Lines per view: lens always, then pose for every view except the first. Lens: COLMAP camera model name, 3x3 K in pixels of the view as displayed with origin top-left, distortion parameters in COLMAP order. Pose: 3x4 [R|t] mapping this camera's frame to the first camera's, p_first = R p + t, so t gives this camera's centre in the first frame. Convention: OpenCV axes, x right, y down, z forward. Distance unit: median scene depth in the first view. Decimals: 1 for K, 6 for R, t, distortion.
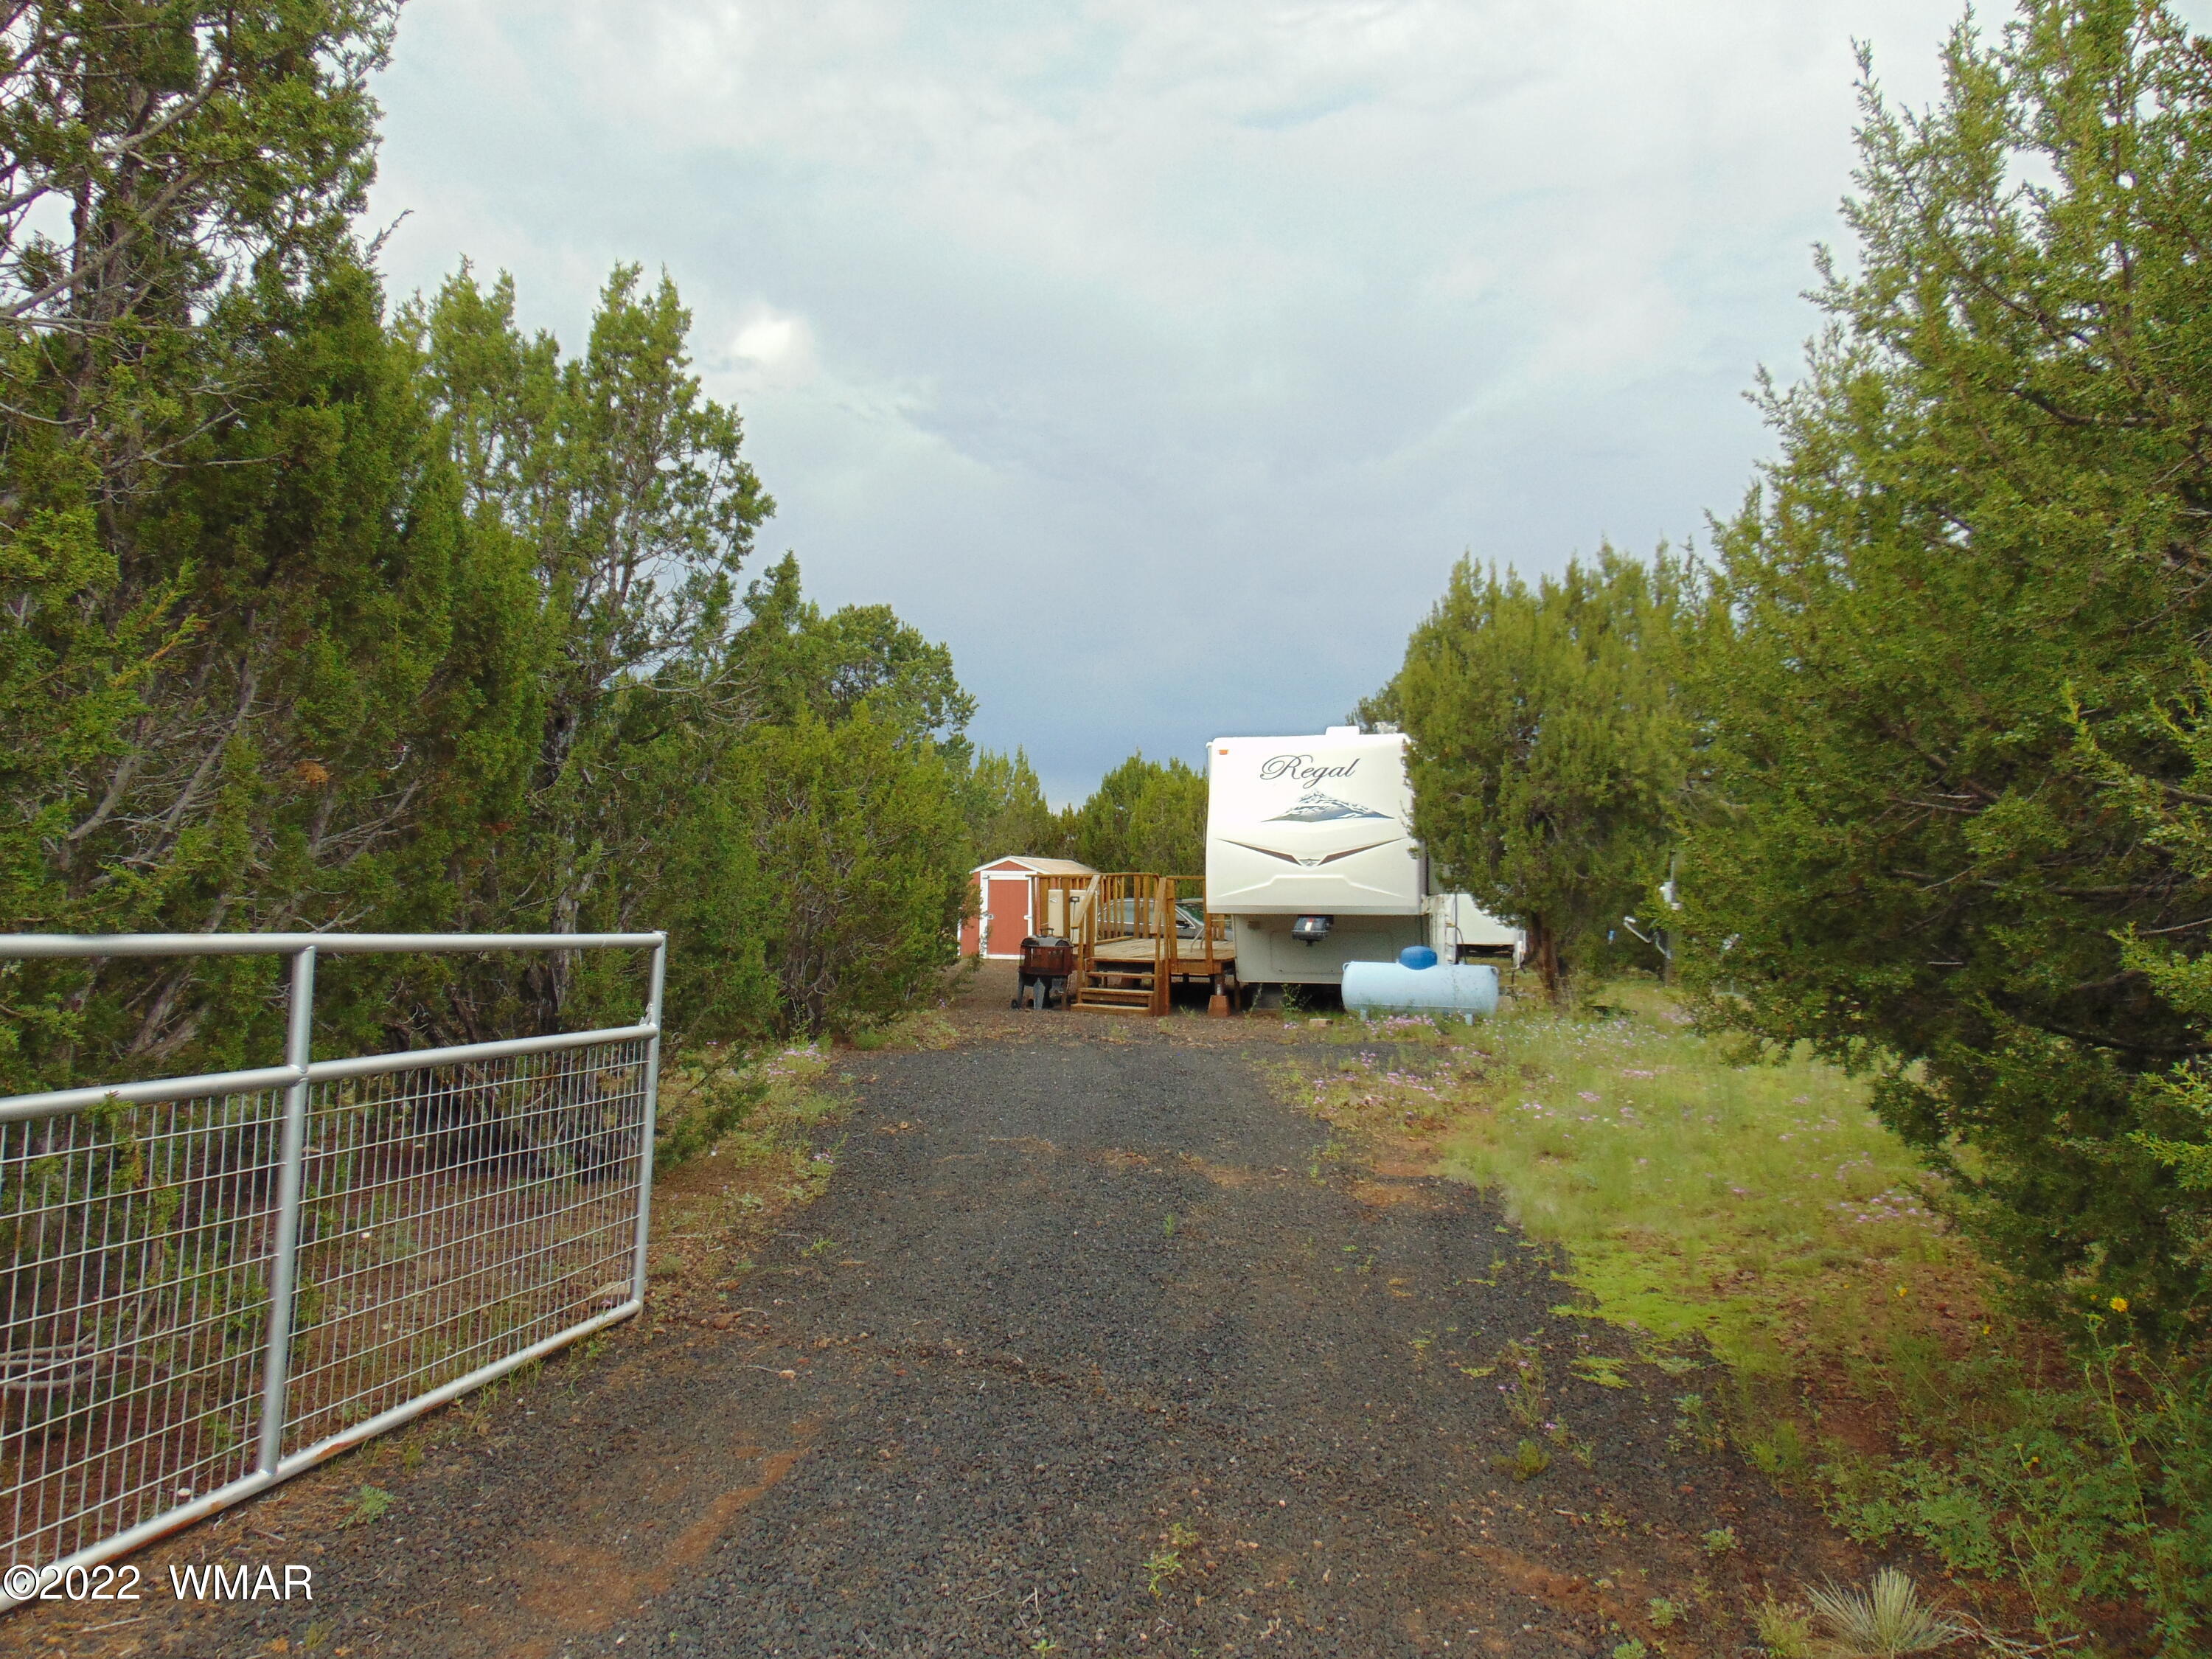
lens RADIAL K [[1666.8, 0, 1108.9], [0, 1666.8, 838.0], [0, 0, 1]] dist [-0.036076, 0.076951]
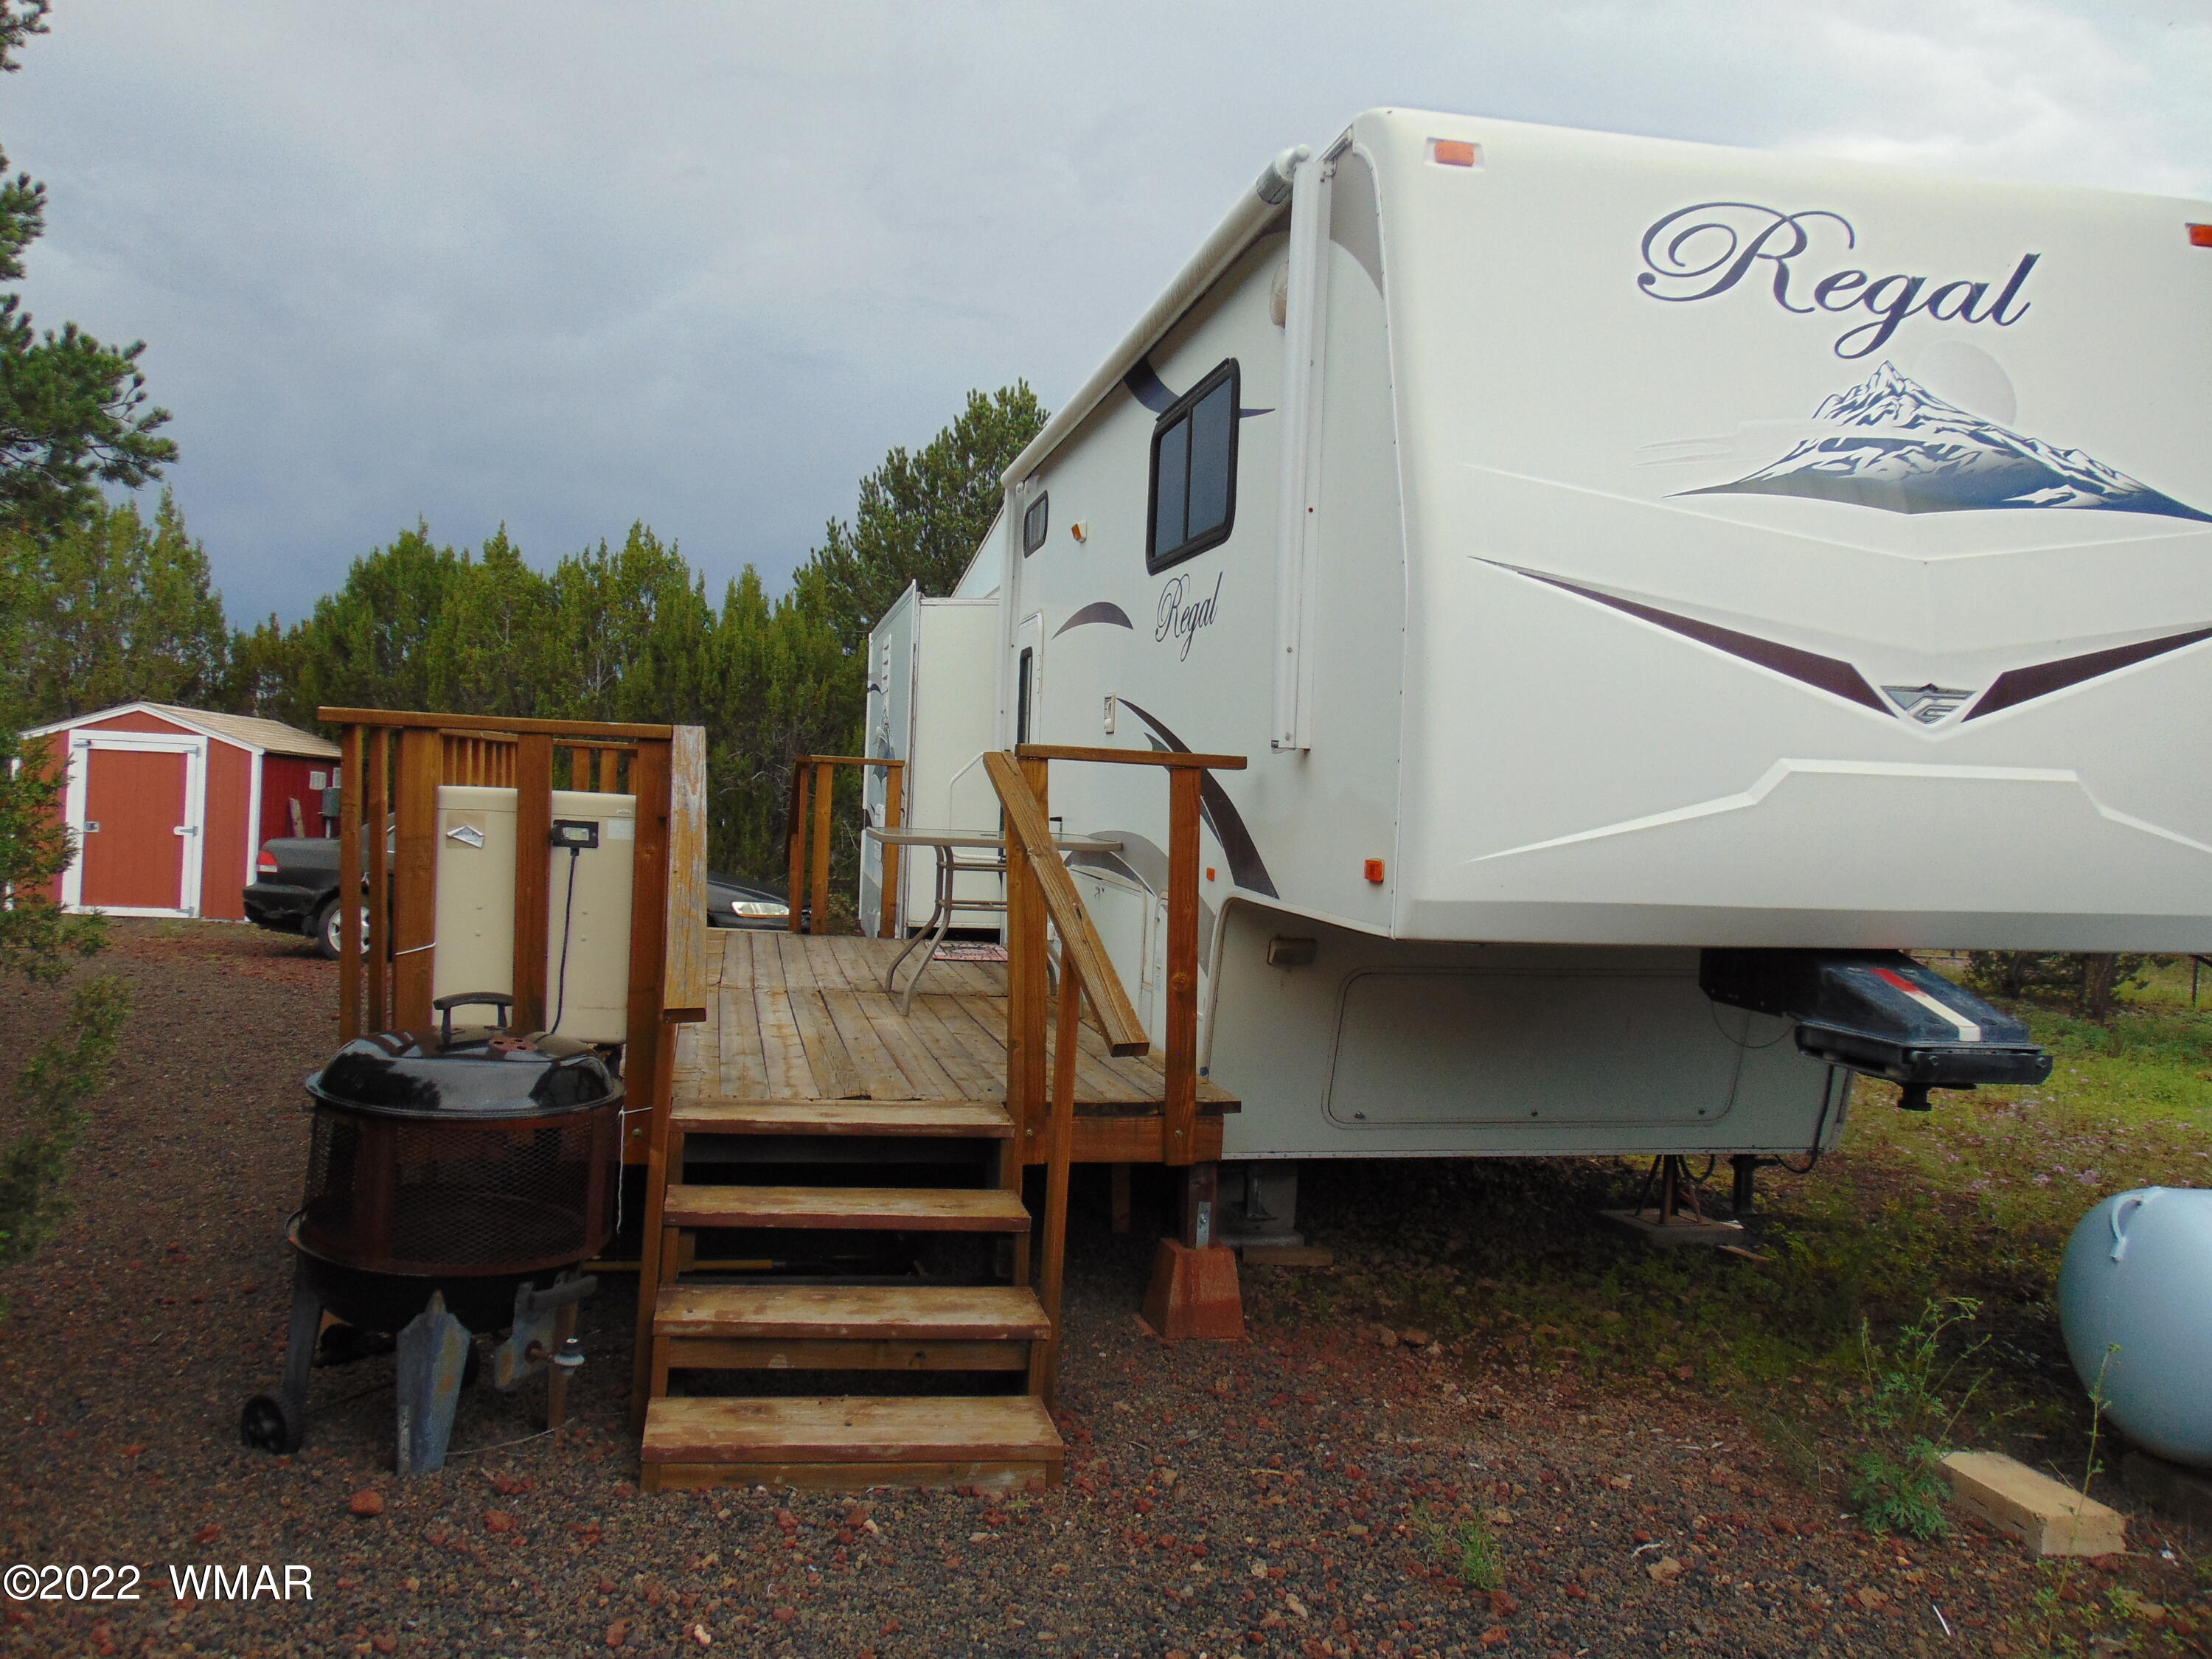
lens RADIAL K [[1677.7, 0, 1106.0], [0, 1677.7, 829.5], [0, 0, 1]] dist [0.017693, 0.003797]
pose [[0.889971, 0.022694, 0.455452, -0.064271], [-0.047480, 0.997944, 0.043051, 0.025871], [-0.453538, -0.059939, 0.889219, 0.854509]]
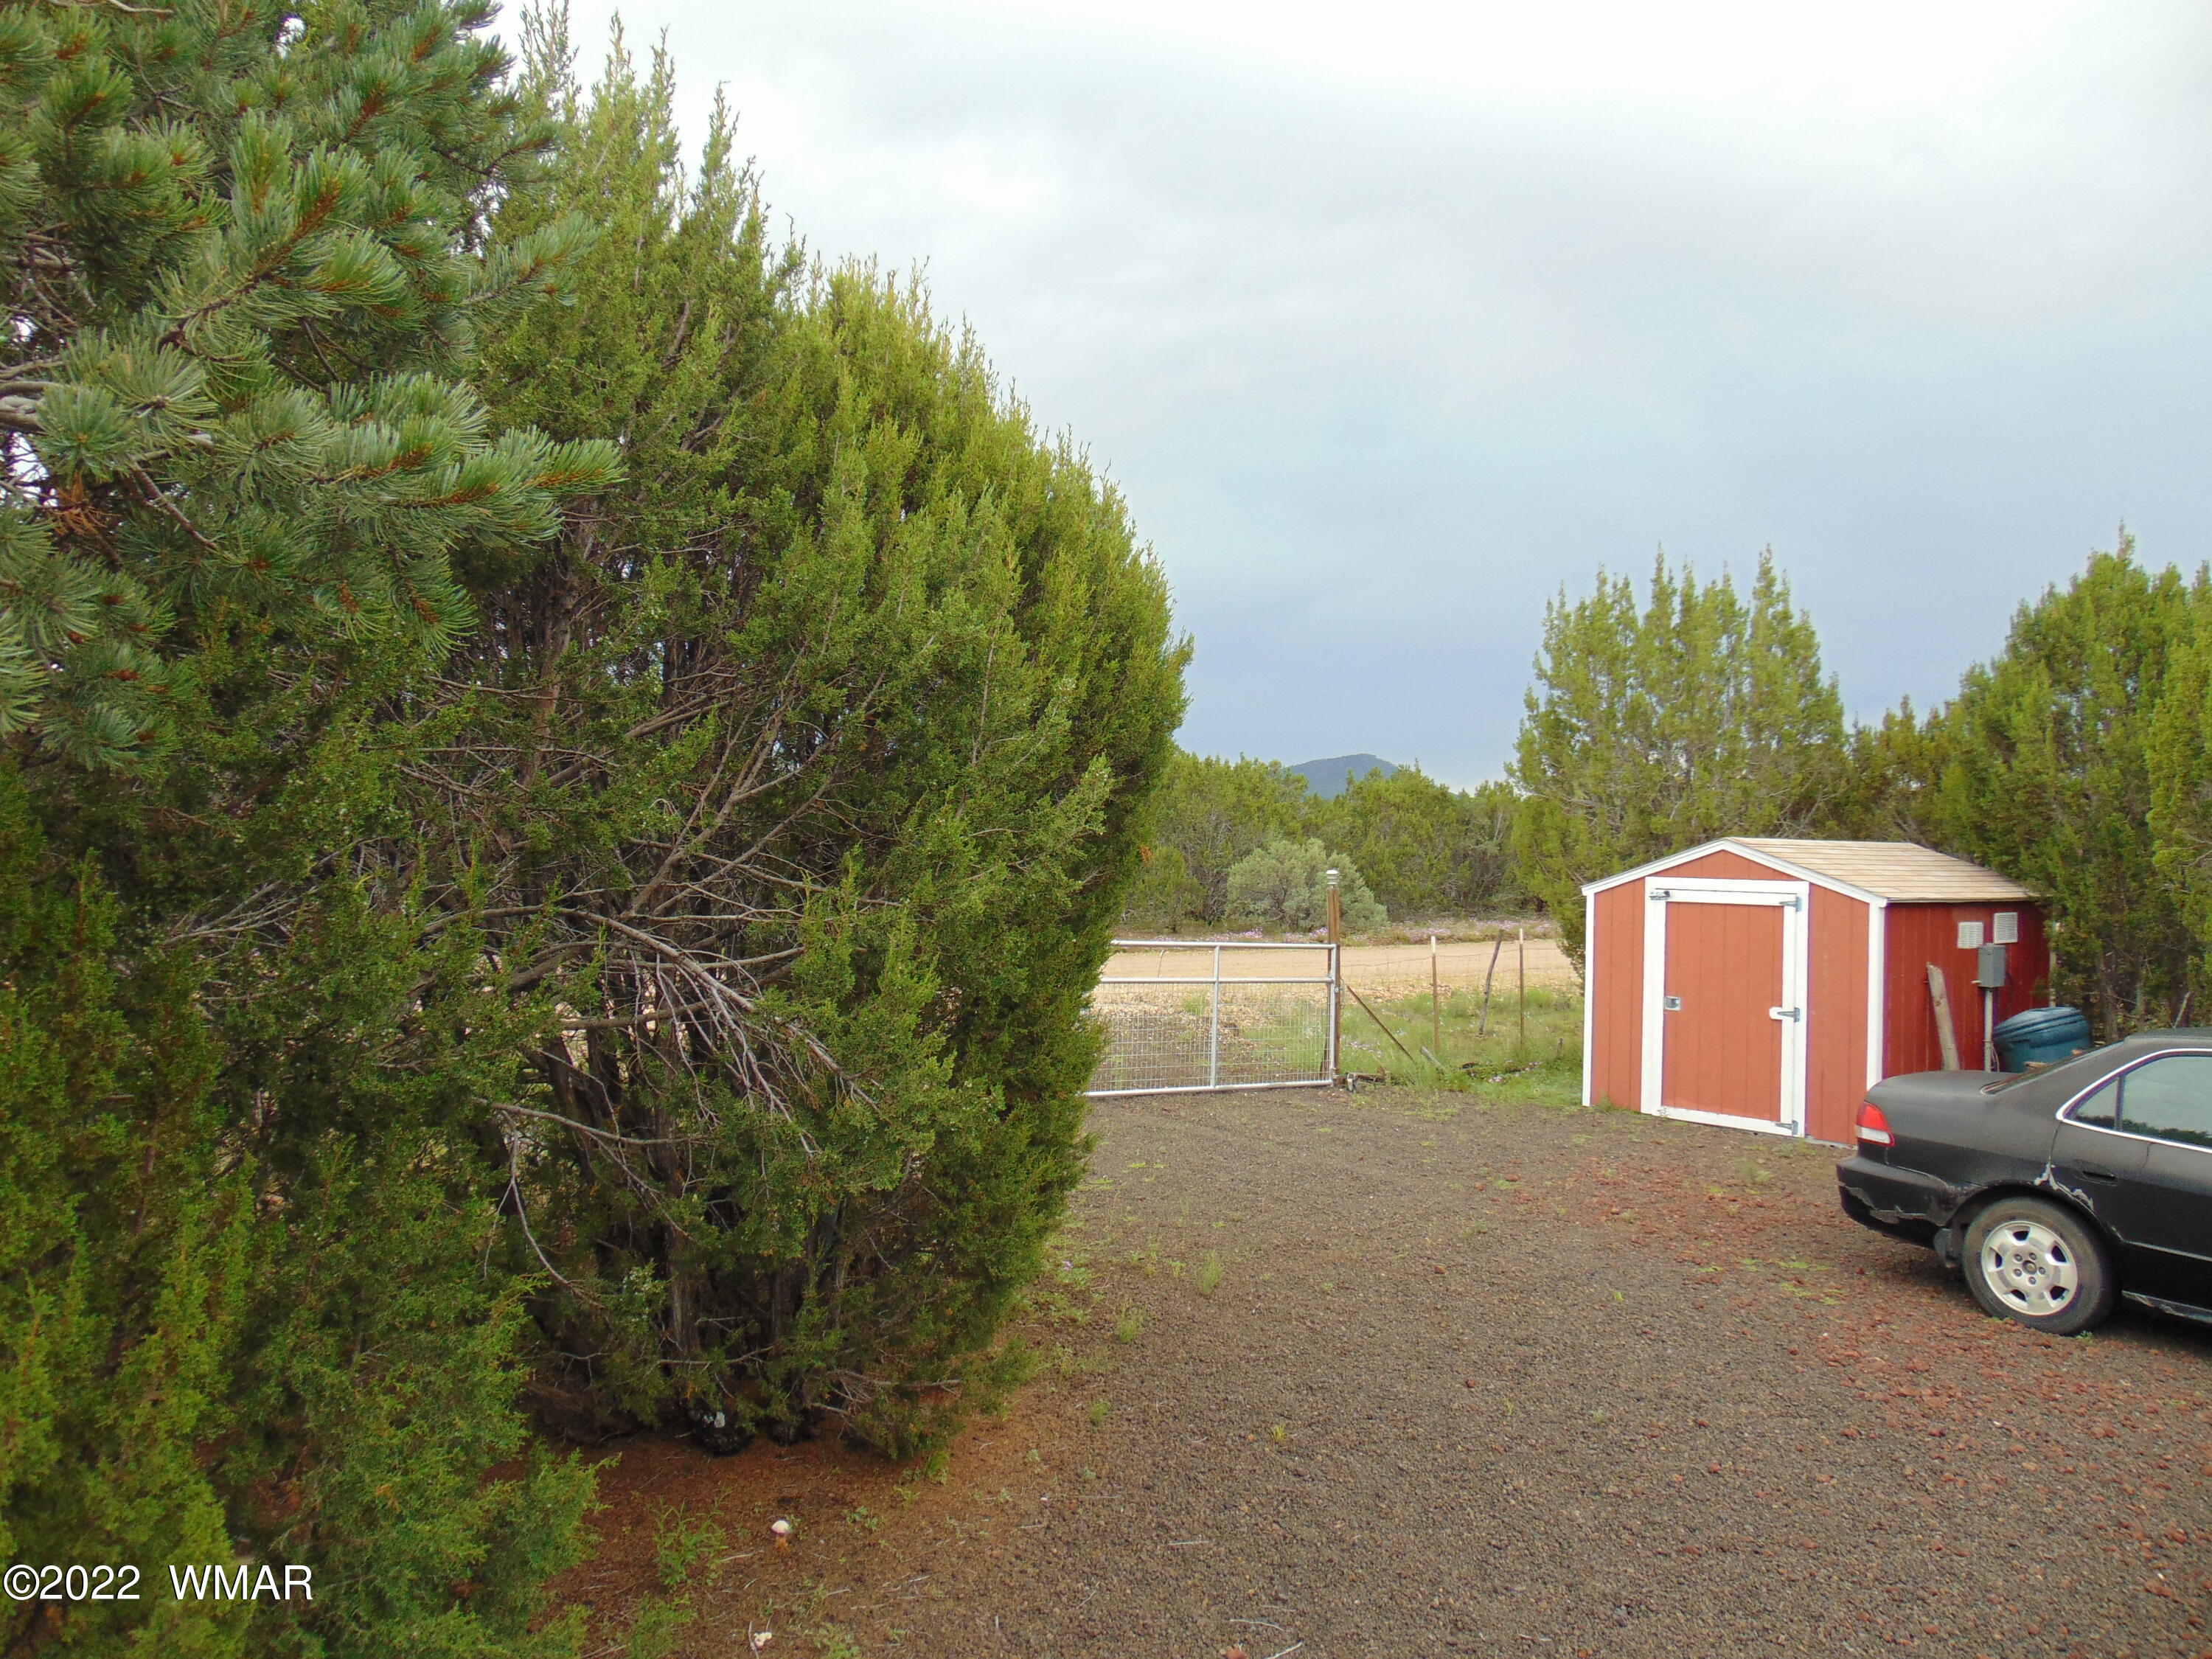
lens RADIAL K [[1668.5, 0, 1106.0], [0, 1668.5, 829.5], [0, 0, 1]] dist [-0.031144, 0.090919]
pose [[0.897755, -0.002927, -0.440486, -0.042293], [0.013608, 0.999685, 0.021091, -0.000596], [0.440286, -0.024928, 0.897512, 1.208626]]
